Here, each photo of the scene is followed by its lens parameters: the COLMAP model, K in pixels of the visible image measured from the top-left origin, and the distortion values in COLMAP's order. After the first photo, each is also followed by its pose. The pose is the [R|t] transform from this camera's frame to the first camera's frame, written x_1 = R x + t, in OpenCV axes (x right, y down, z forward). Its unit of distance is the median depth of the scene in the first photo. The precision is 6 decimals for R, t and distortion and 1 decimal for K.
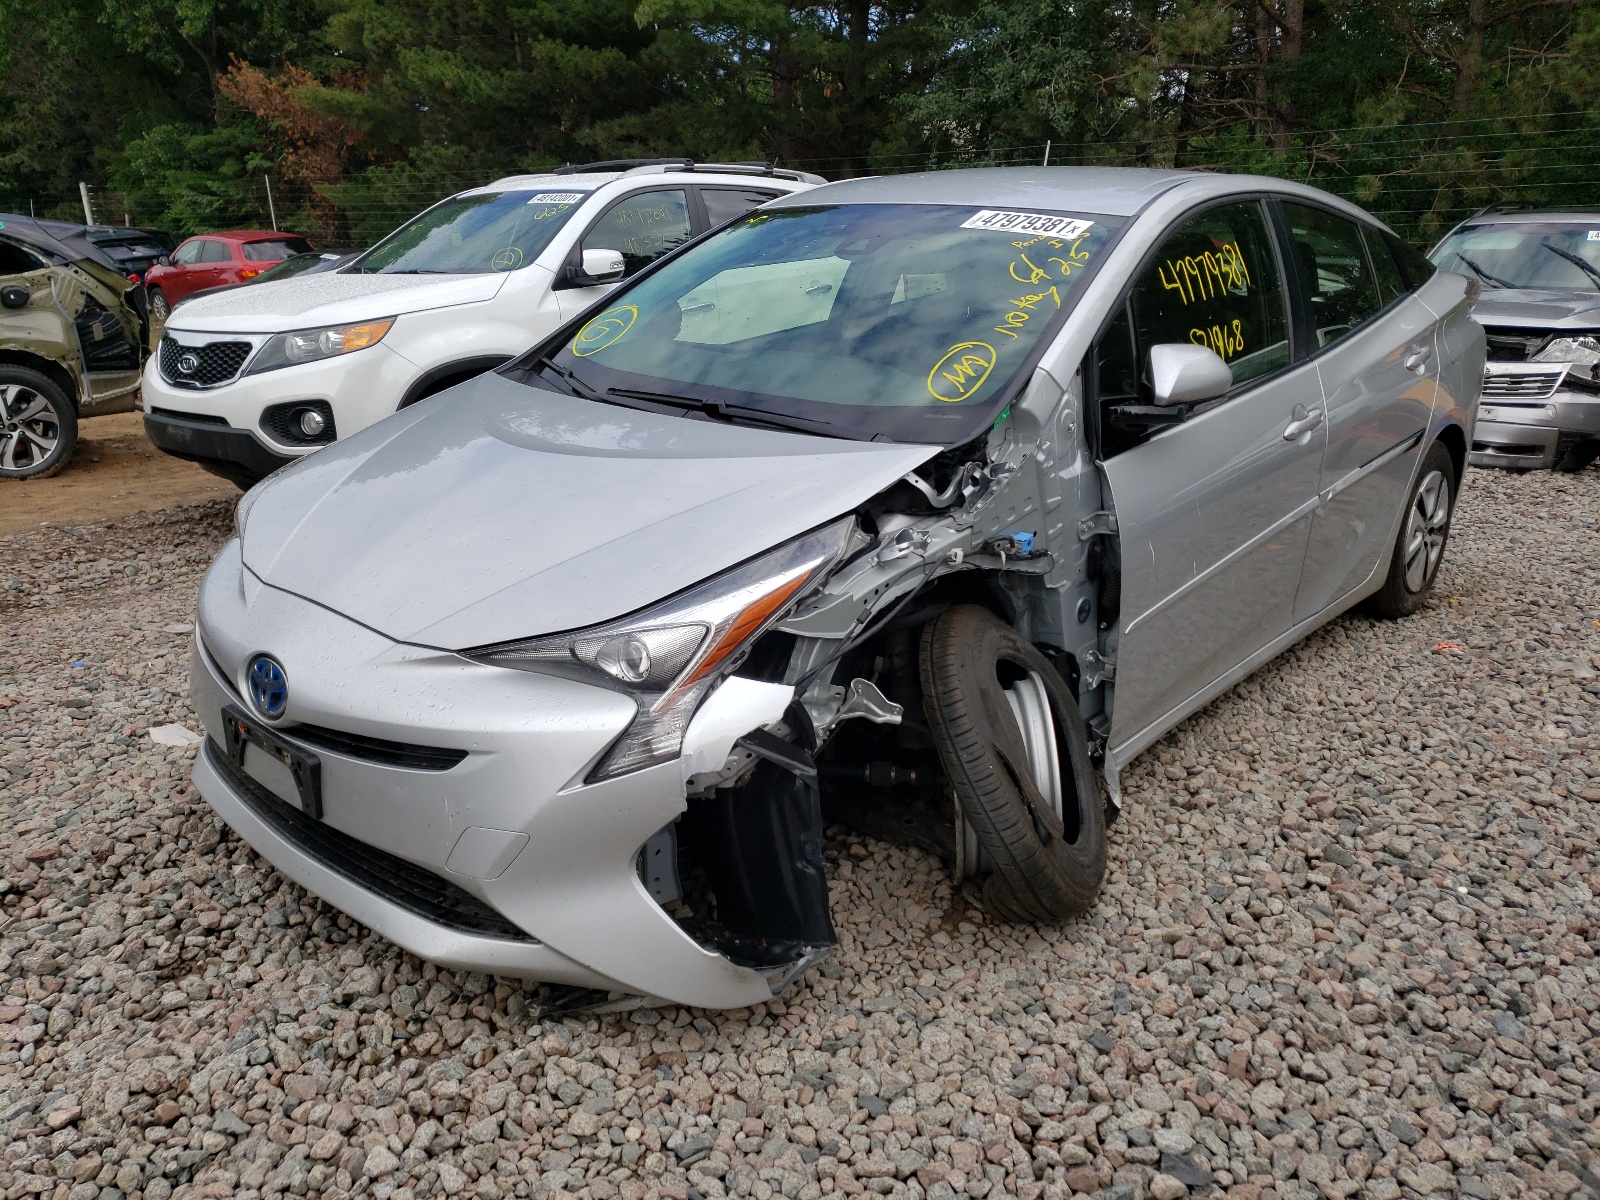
lens RADIAL K [[1118.4, 0, 800.0], [0, 1118.4, 600.0], [0, 0, 1]] dist [-0.000173, 0.027655]
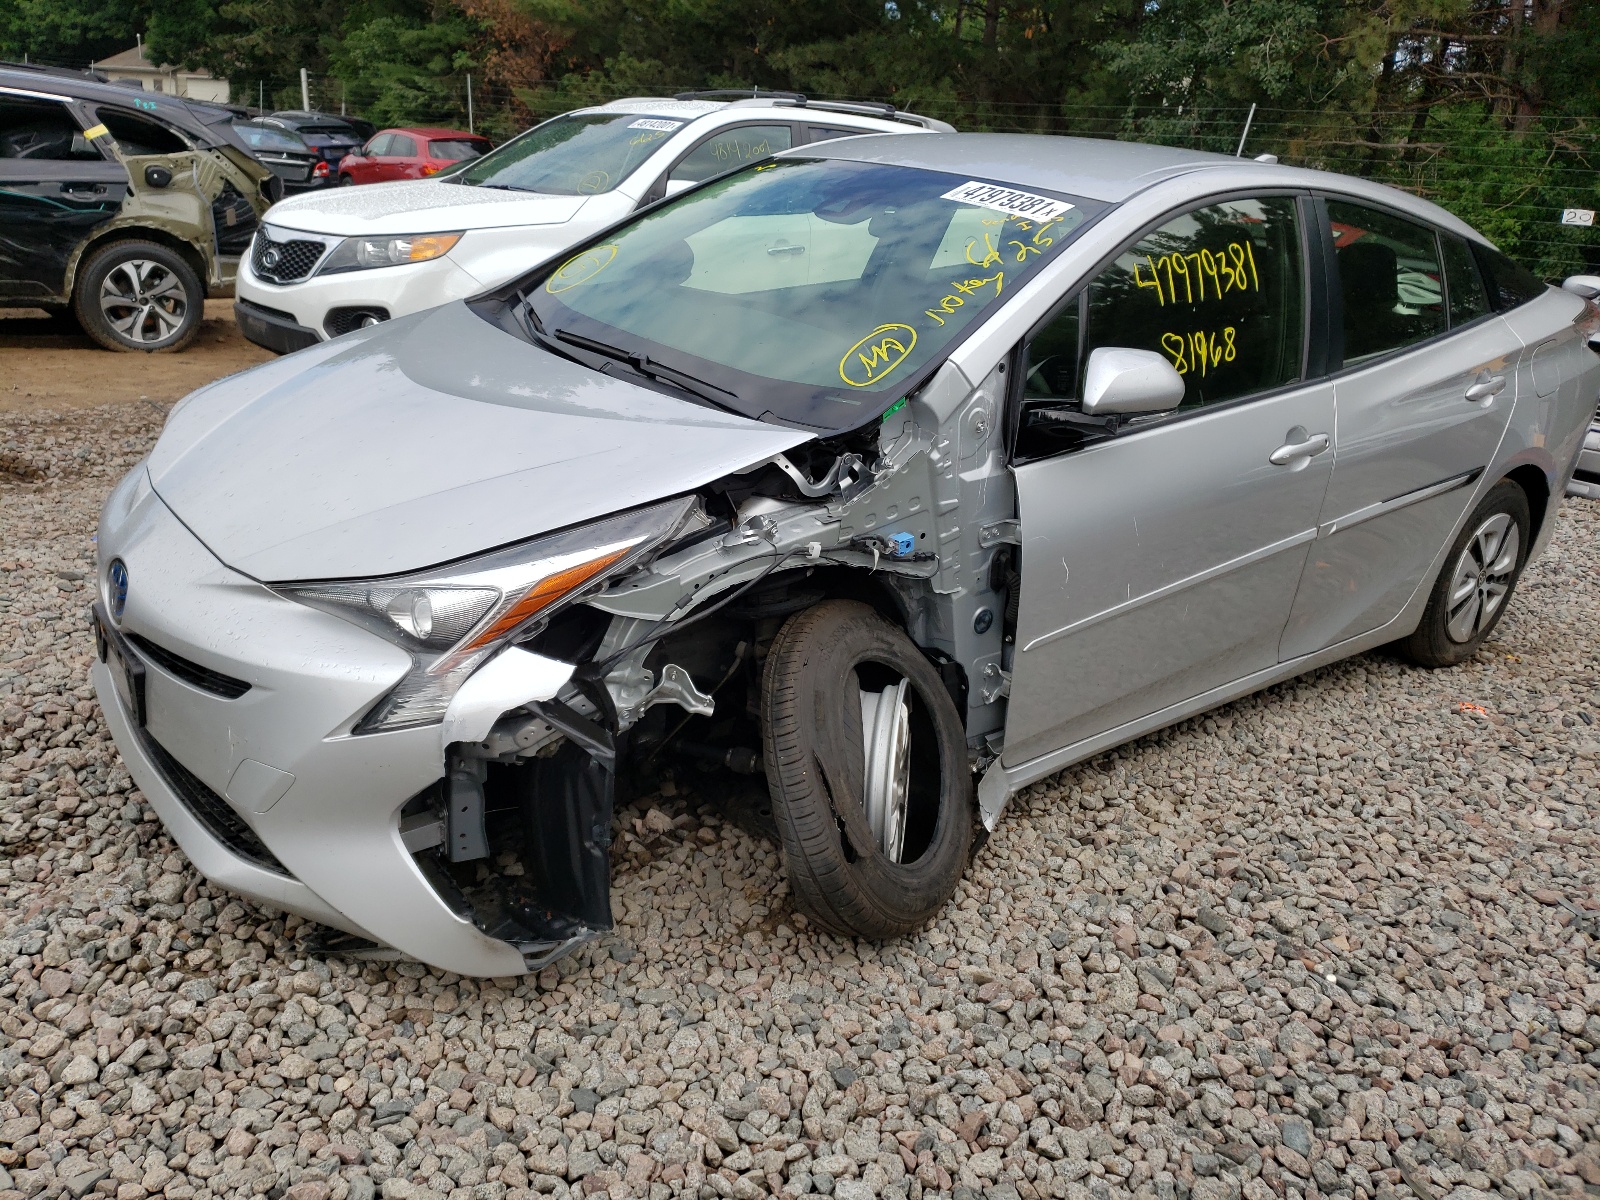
lens RADIAL K [[1126.1, 0, 800.0], [0, 1126.1, 600.0], [0, 0, 1]] dist [0.009494, 0.008645]
pose [[0.984978, 0.132284, -0.110989, 0.213392], [-0.126988, 0.990459, 0.053527, -0.041480], [0.117011, -0.038628, 0.992379, 0.040412]]
